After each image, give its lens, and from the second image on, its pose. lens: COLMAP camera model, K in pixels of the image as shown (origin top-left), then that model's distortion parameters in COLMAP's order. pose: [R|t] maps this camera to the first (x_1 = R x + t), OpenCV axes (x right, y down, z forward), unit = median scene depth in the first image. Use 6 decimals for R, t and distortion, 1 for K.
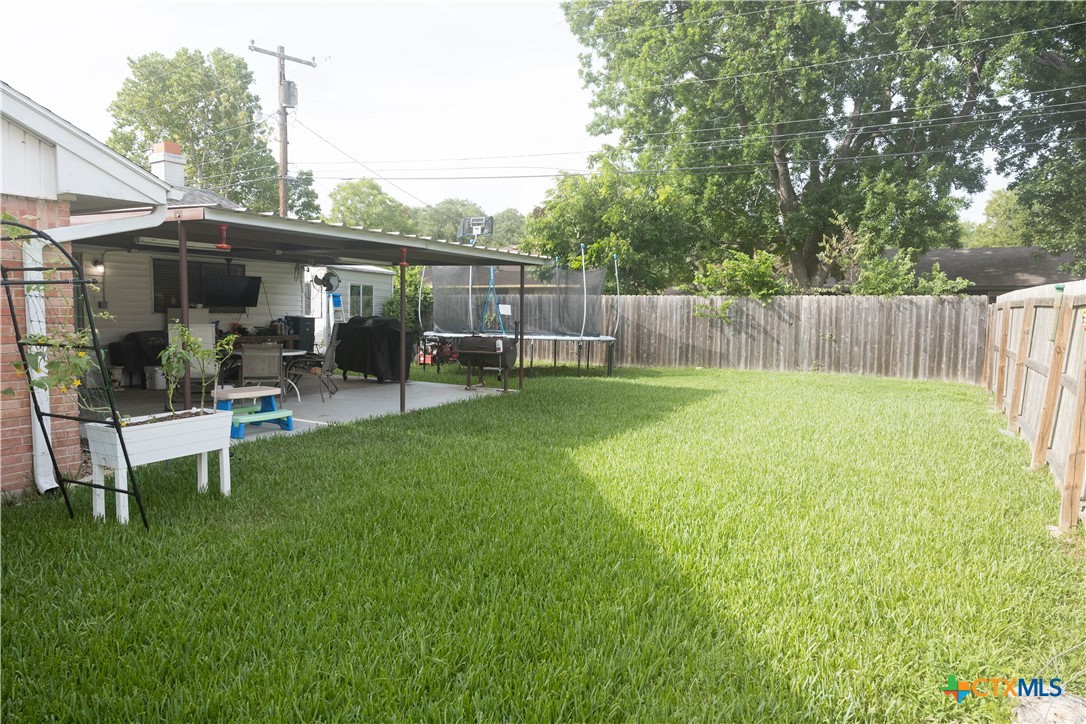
lens RADIAL K [[720.8, 0, 538.8], [0, 720.8, 362.5], [0, 0, 1]] dist [-0.004035, 0.011591]
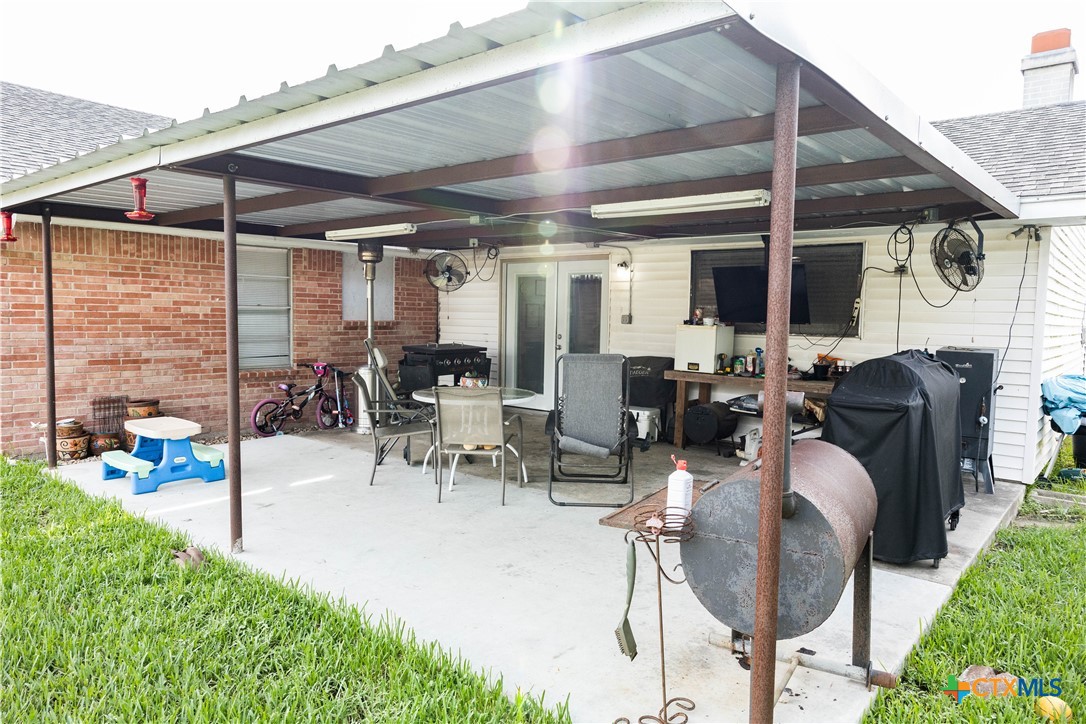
lens RADIAL K [[720.8, 0, 541.8], [0, 720.8, 363.2], [0, 0, 1]] dist [-0.004035, 0.011591]
pose [[-0.198729, 0.044248, -0.979055, 0.133997], [-0.101229, 0.992710, 0.065413, -0.057981], [0.974812, 0.112108, -0.192801, 0.833051]]
